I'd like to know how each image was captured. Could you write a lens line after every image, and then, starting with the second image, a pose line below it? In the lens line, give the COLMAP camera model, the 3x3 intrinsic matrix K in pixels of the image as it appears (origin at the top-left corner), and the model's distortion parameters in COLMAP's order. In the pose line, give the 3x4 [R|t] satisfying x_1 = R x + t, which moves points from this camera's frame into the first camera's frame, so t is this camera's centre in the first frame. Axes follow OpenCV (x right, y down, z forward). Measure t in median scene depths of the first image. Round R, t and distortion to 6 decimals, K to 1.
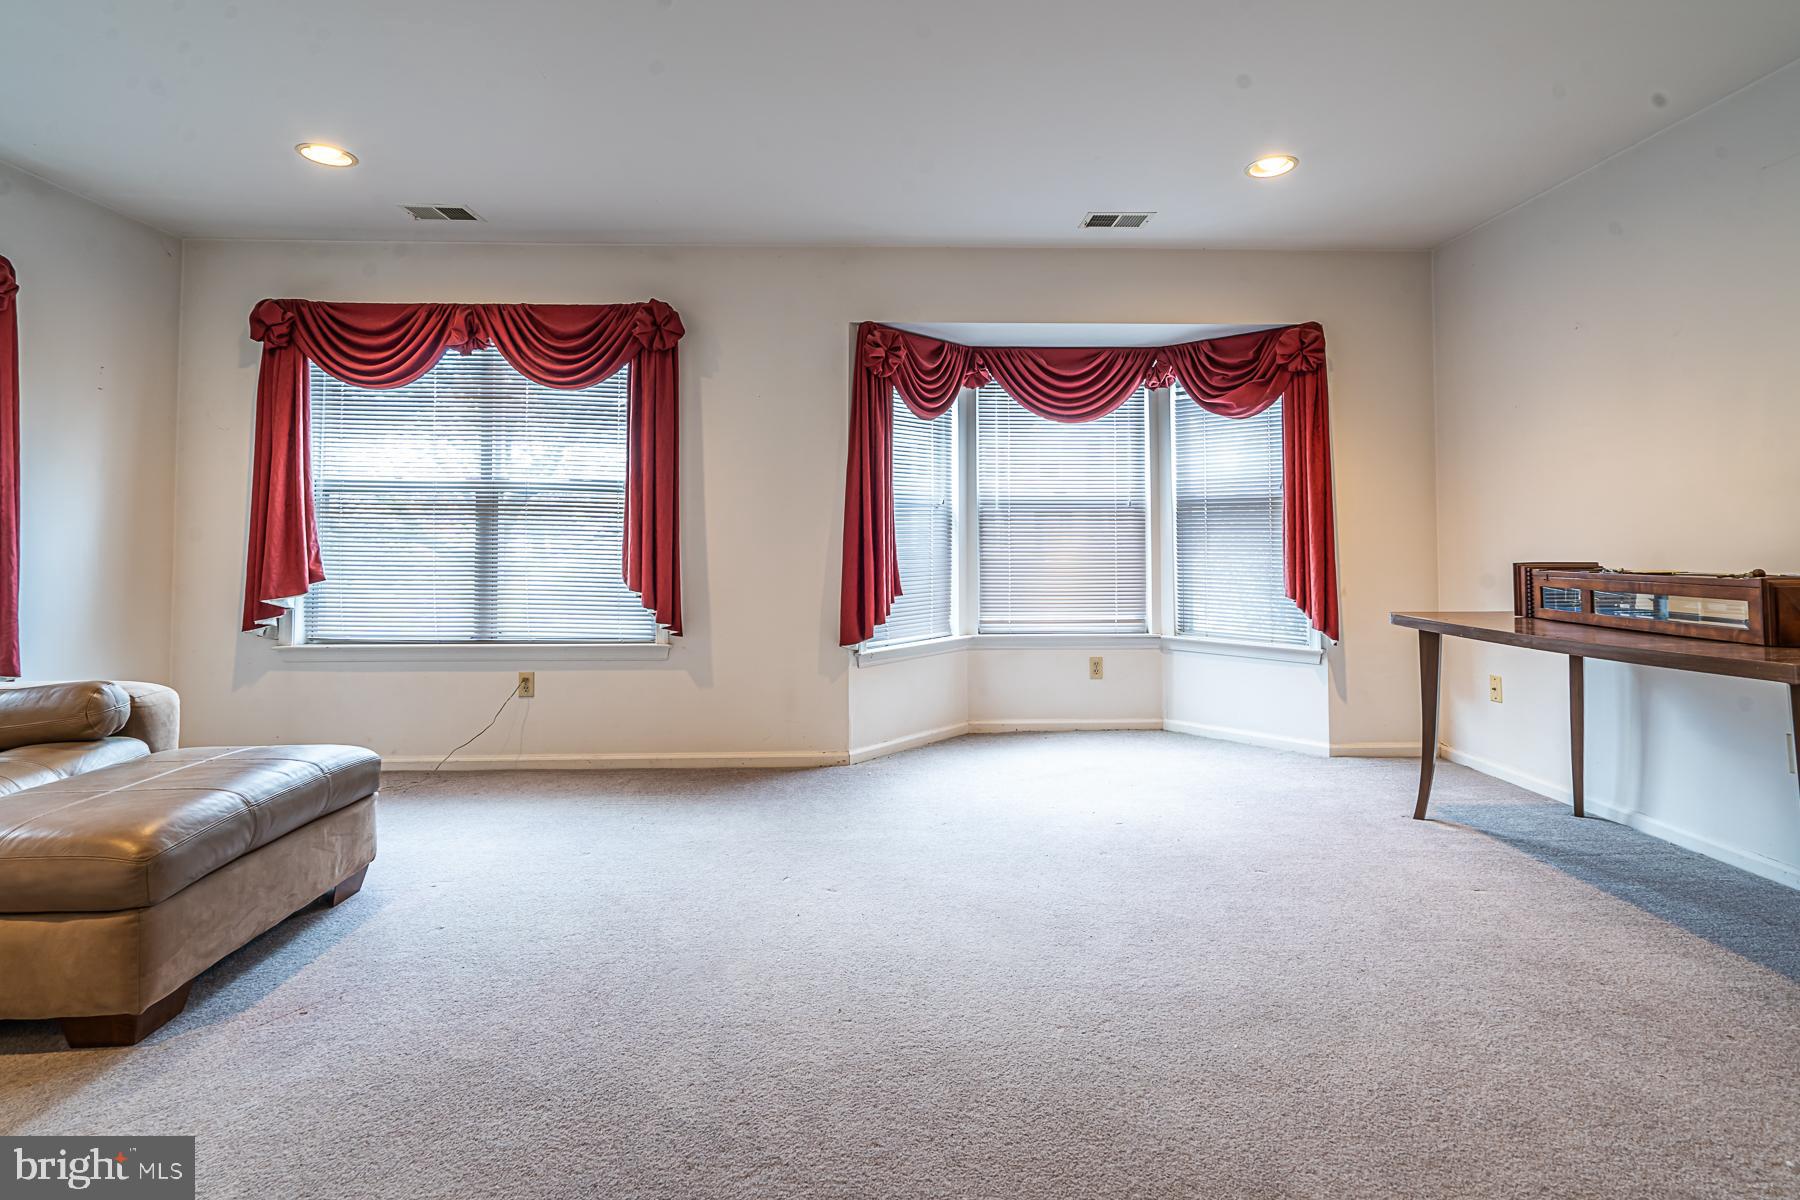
lens RADIAL K [[834.8, 0, 913.3], [0, 834.8, 507.5], [0, 0, 1]] dist [-0.011006, 0.007213]
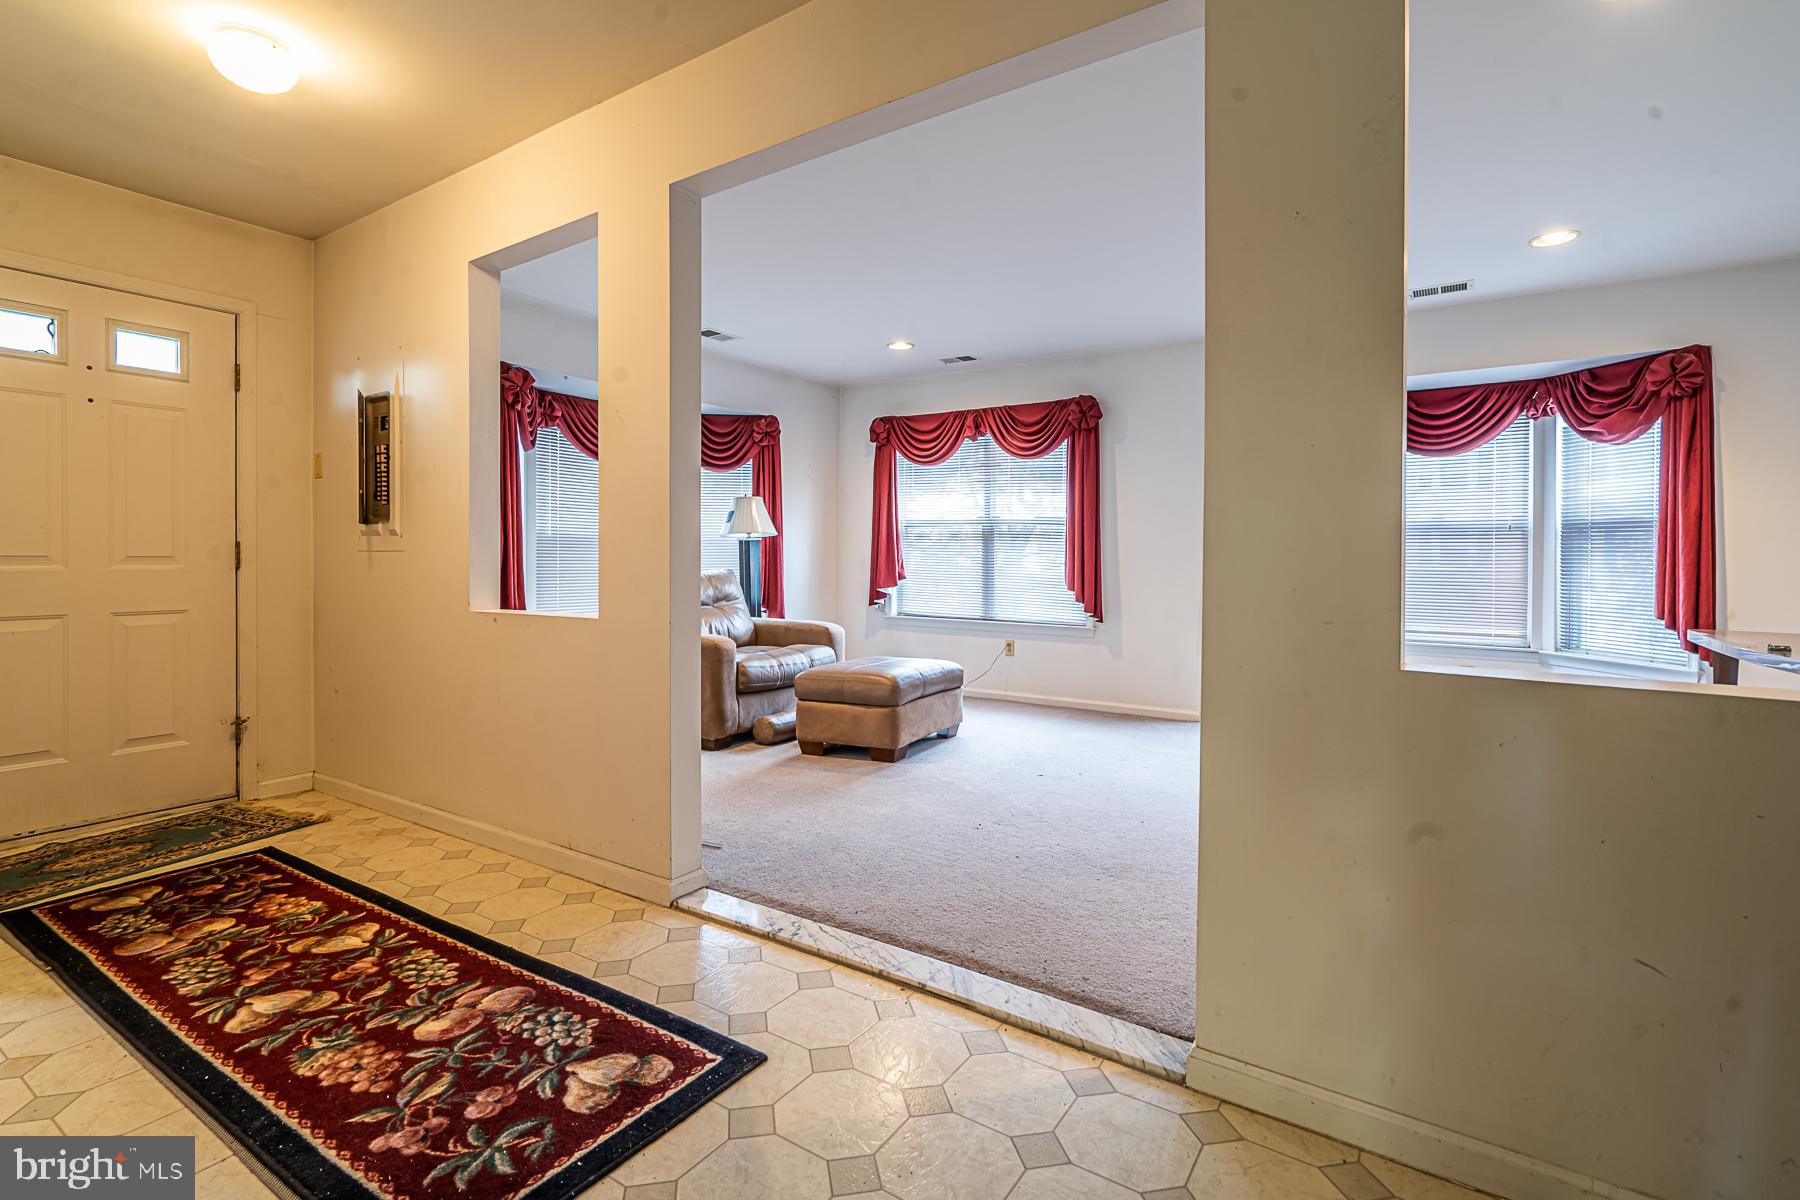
lens RADIAL K [[848.5, 0, 925.1], [0, 848.5, 551.1], [0, 0, 1]] dist [-0.000244, 0.000168]
pose [[0.815010, 0.004390, -0.579430, 0.331829], [0.013174, 0.999572, 0.026103, -0.014471], [0.579297, -0.028907, 0.814604, -0.393693]]
